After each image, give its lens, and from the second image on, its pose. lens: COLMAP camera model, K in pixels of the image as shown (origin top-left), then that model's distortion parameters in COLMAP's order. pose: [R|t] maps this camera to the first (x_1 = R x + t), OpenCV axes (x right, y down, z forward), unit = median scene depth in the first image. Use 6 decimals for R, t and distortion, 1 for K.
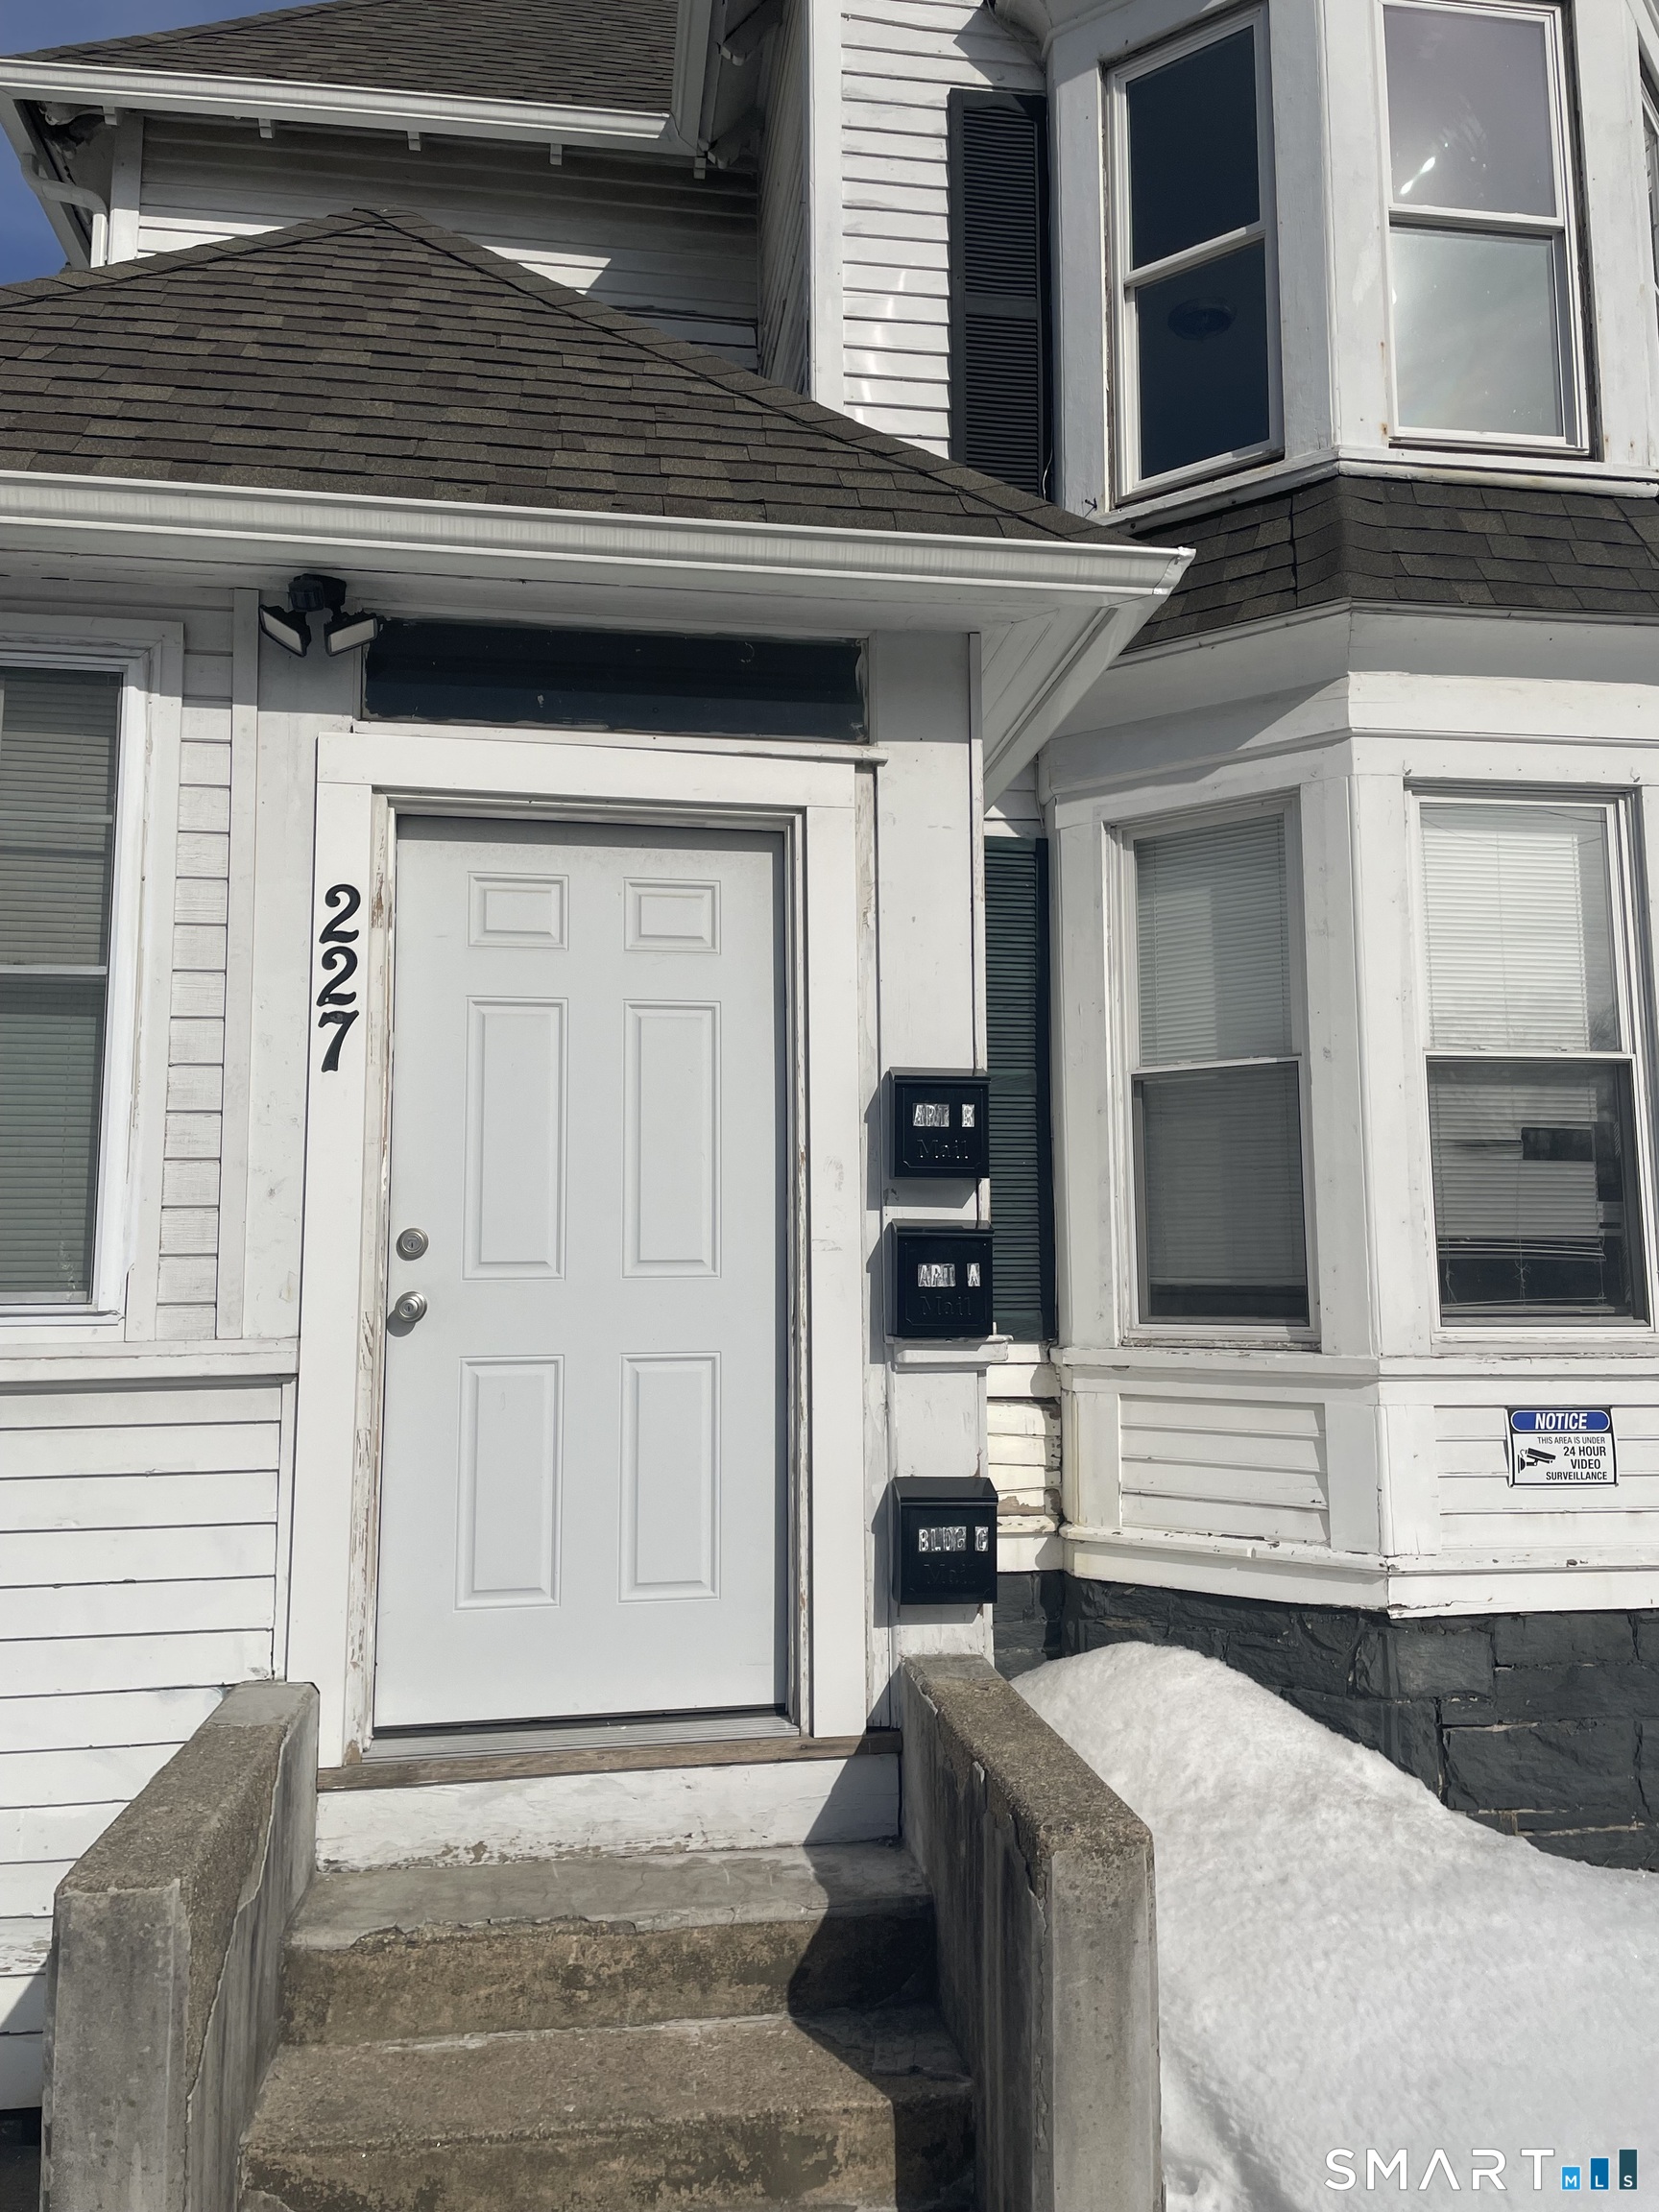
lens RADIAL K [[1688.1, 0, 836.6], [0, 1688.1, 1097.4], [0, 0, 1]] dist [0.115176, -0.165522]
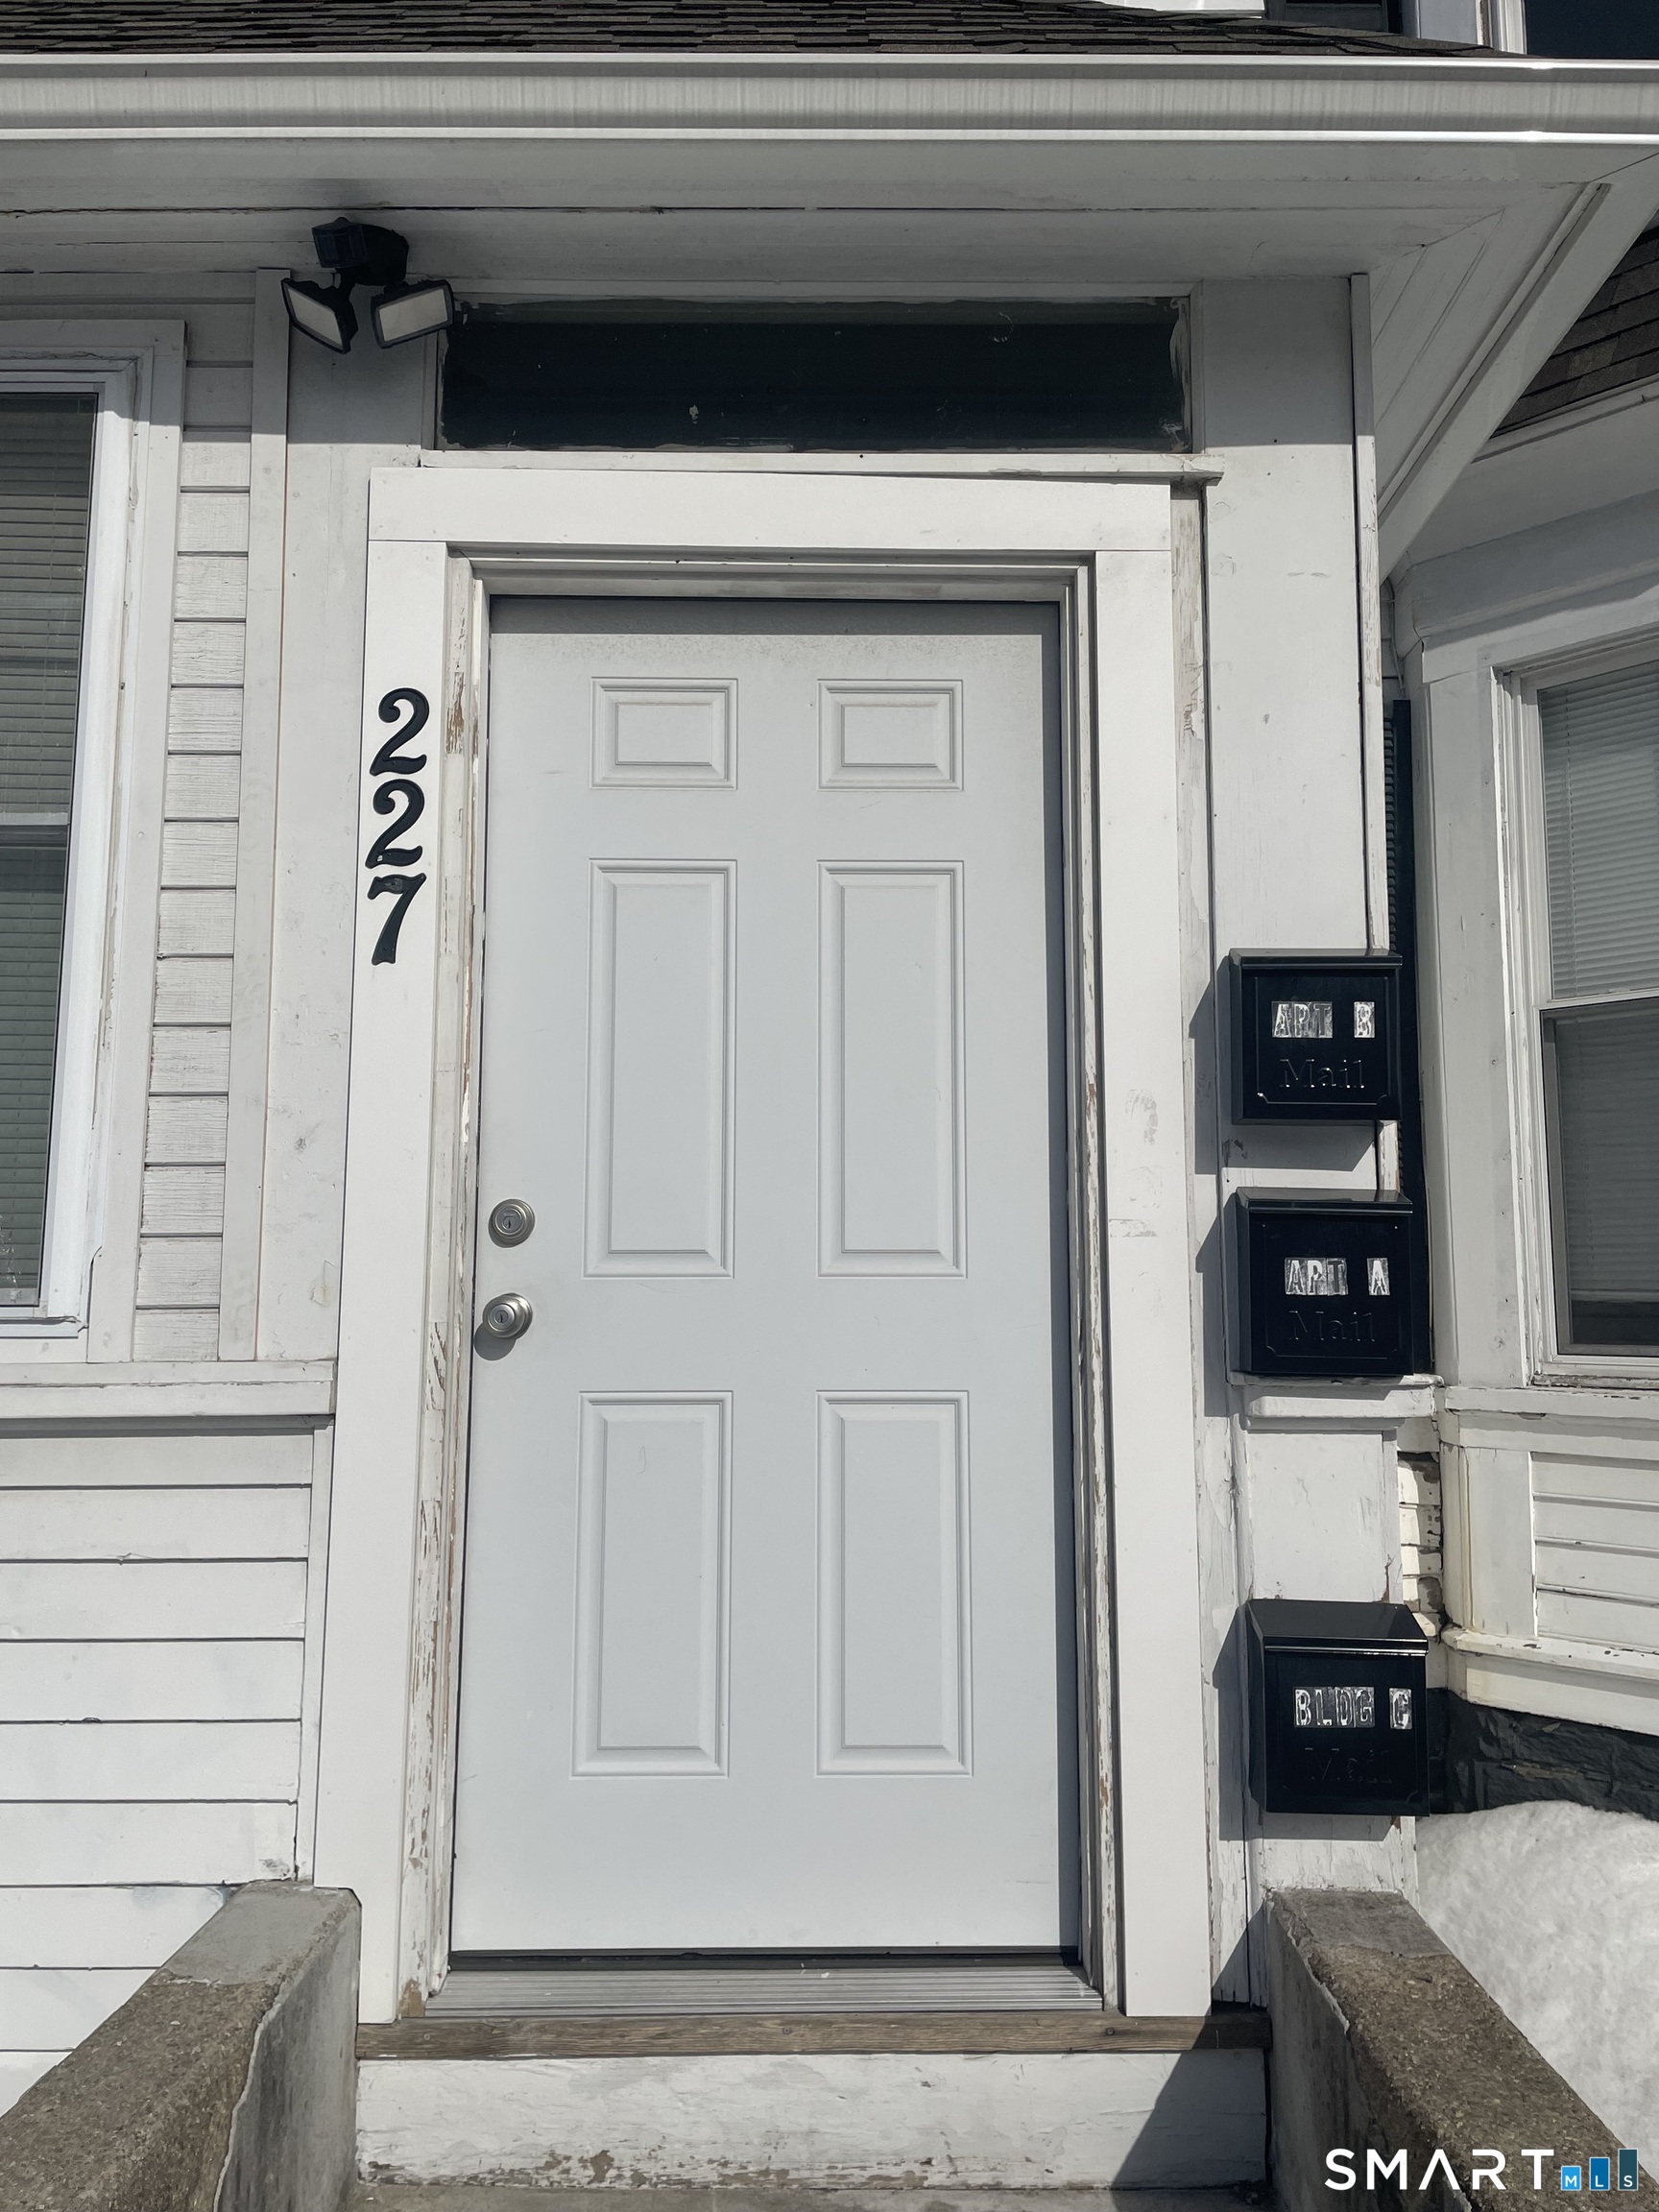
lens RADIAL K [[1688.1, 0, 836.6], [0, 1688.1, 1097.4], [0, 0, 1]] dist [0.115176, -0.165522]
pose [[0.988424, -0.009085, -0.151448, -0.019188], [0.007646, 0.999920, -0.010081, 0.044423], [0.151527, 0.008807, 0.988414, 0.355107]]
